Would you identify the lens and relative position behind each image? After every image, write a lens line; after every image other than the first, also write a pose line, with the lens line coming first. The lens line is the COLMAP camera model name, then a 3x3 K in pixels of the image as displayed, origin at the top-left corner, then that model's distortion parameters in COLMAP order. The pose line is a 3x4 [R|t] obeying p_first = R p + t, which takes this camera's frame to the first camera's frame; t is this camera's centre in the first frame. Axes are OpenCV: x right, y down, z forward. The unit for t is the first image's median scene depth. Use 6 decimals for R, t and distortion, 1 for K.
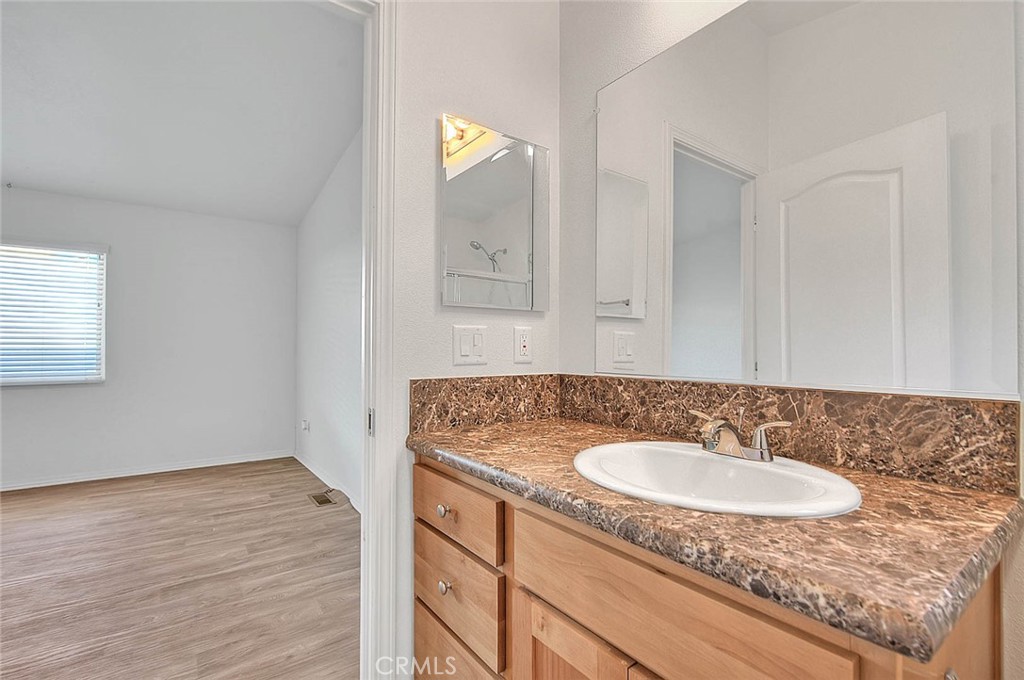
lens RADIAL K [[471.5, 0, 515.6], [0, 471.5, 341.8], [0, 0, 1]] dist [-0.004878, -0.000718]
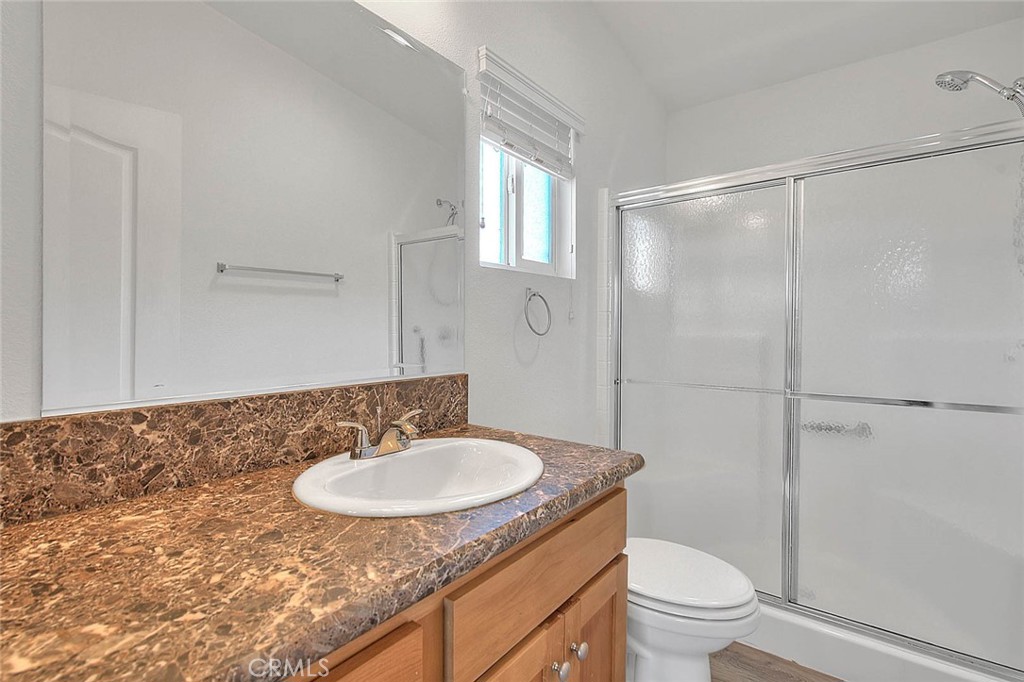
lens RADIAL K [[471.5, 0, 513.6], [0, 471.5, 338.0], [0, 0, 1]] dist [-0.004878, -0.000718]
pose [[-0.278067, -0.022418, 0.960300, -0.545562], [-0.021664, 0.999620, 0.017063, -0.035601], [-0.960317, -0.016059, -0.278447, 0.892643]]
